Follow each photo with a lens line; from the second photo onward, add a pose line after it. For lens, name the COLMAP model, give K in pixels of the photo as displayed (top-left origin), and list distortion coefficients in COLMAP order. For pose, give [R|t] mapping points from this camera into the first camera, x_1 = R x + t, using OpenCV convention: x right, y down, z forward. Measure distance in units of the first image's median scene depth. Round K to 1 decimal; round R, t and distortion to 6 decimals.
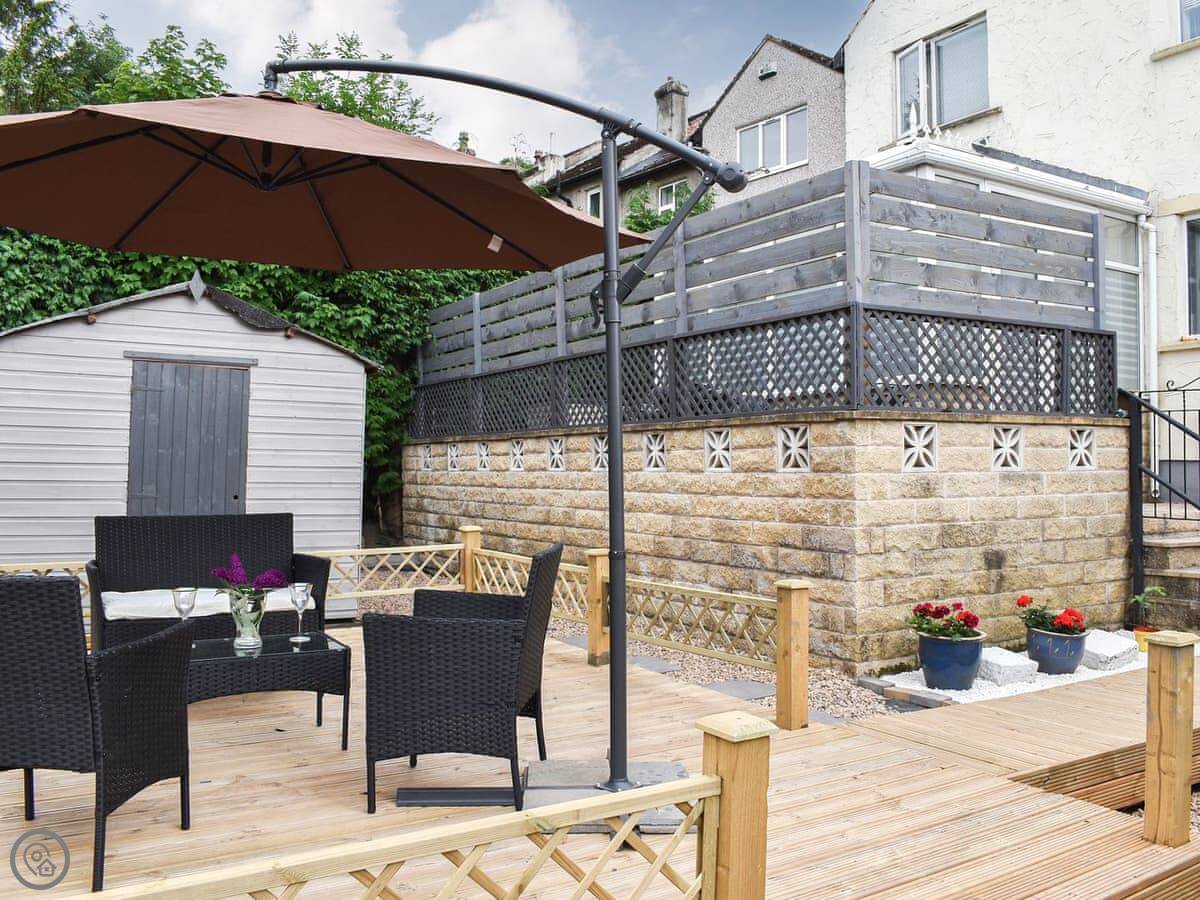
lens RADIAL K [[1035.6, 0, 600.0], [0, 1035.6, 450.0], [0, 0, 1]] dist [-0.167728, -0.004806]
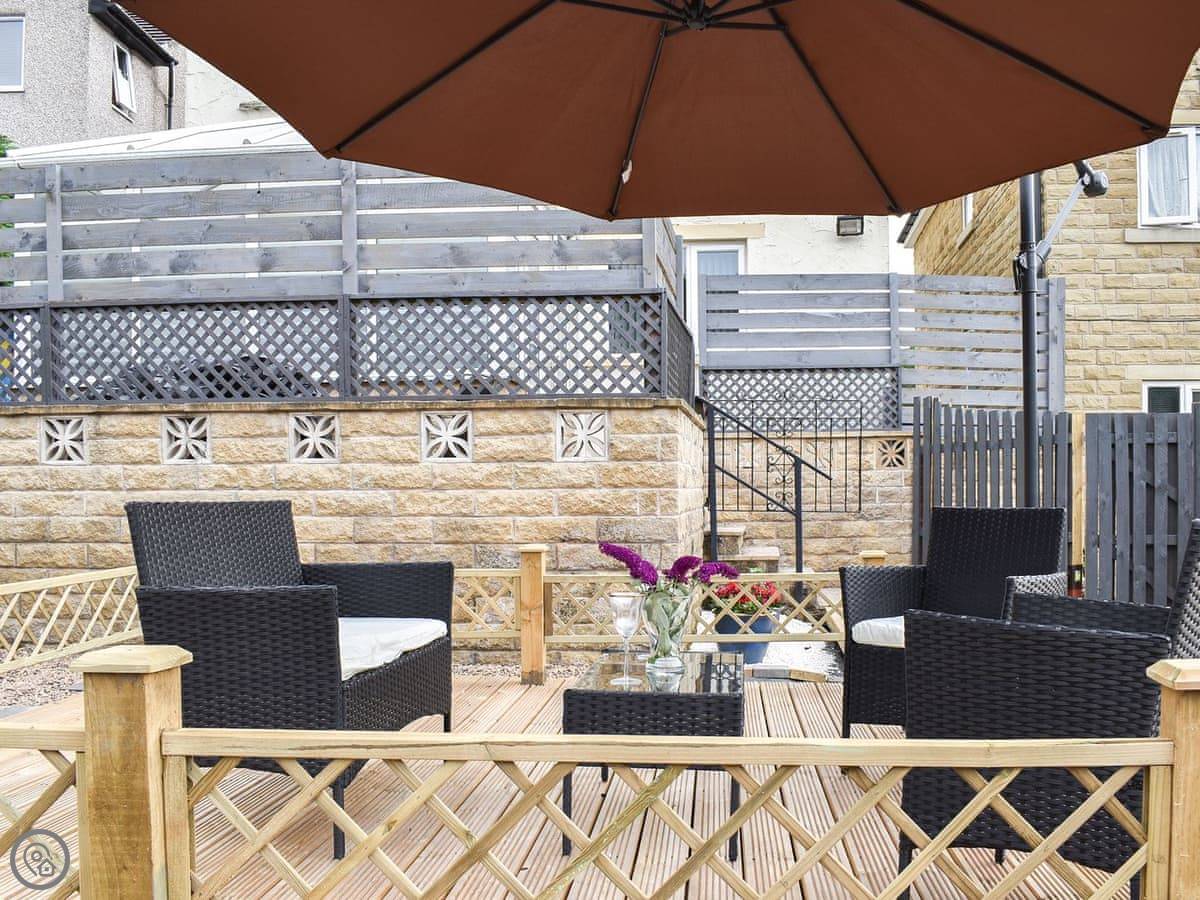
lens RADIAL K [[767.3, 0, 600.0], [0, 767.3, 450.0], [0, 0, 1]] dist [-0.071741, -0.000417]
pose [[0.535879, 0.000625, 0.844295, -0.356119], [-0.006204, 0.999976, 0.003198, 0.008403], [-0.844272, -0.006952, 0.535869, 0.561413]]
